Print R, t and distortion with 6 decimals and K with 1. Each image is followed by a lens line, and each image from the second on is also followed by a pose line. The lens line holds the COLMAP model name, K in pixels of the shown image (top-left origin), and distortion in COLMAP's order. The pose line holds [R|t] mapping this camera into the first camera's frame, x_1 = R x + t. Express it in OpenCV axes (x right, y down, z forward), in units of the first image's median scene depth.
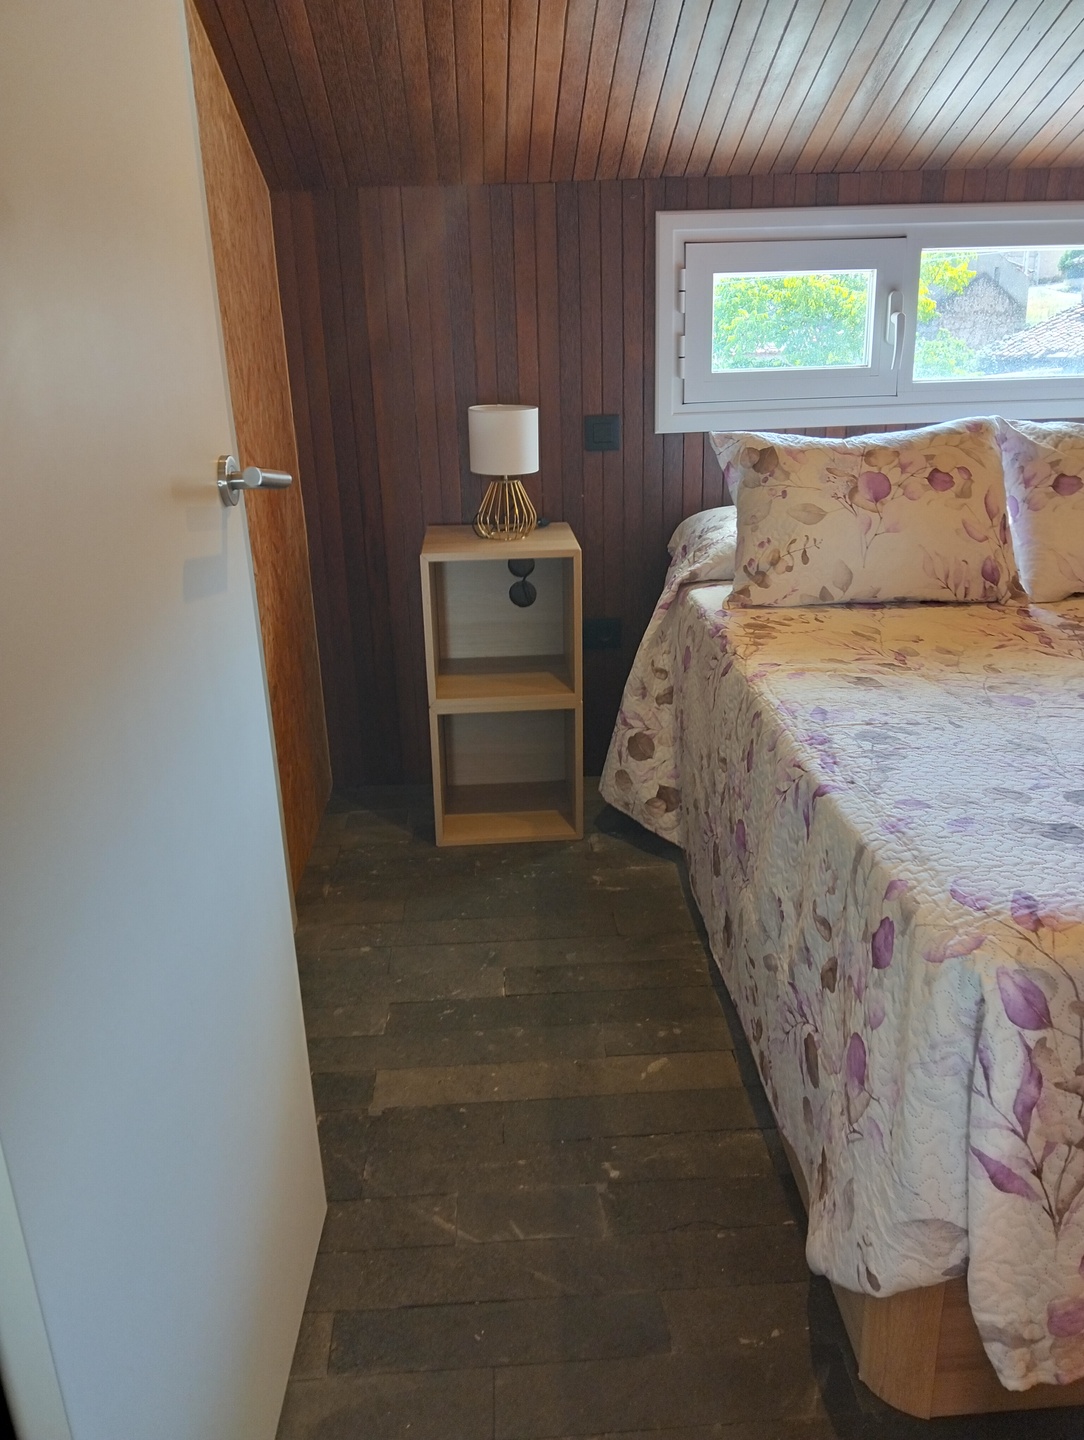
lens RADIAL K [[1130.0, 0, 557.2], [0, 1130.0, 721.9], [0, 0, 1]] dist [0.066202, -0.122555]
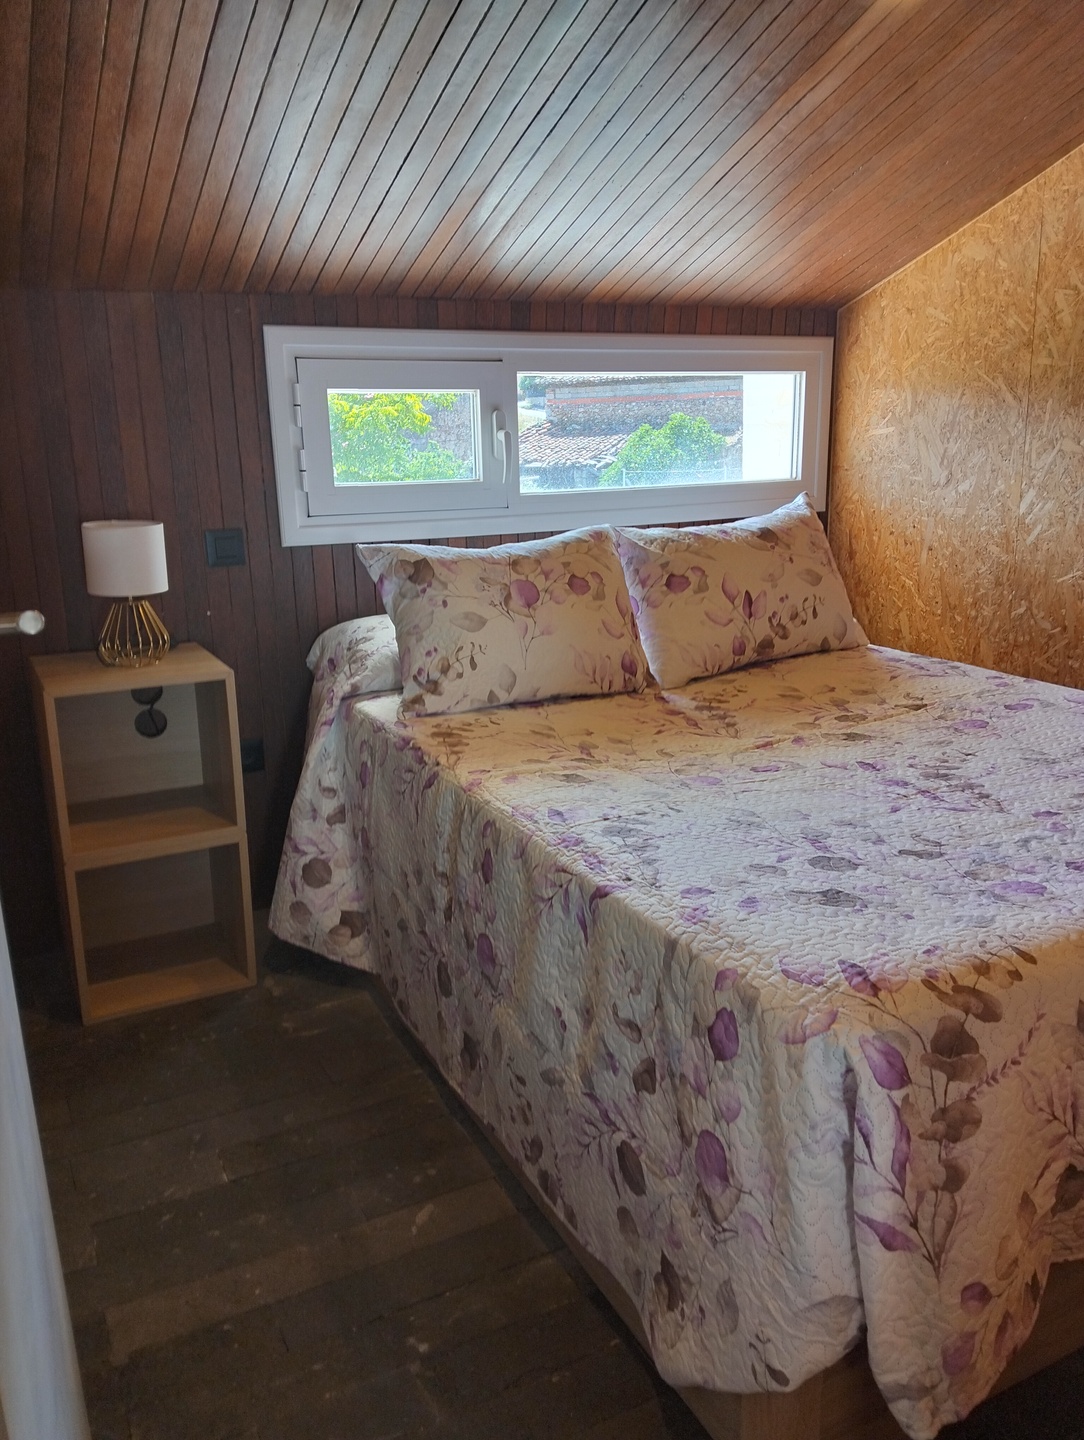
lens RADIAL K [[1130.0, 0, 555.3], [0, 1130.0, 718.1], [0, 0, 1]] dist [0.066202, -0.122555]
pose [[0.910126, -0.091032, 0.404208, -0.125131], [0.127500, 0.989760, -0.064179, -0.021420], [-0.394226, 0.109948, 0.912413, 0.050073]]
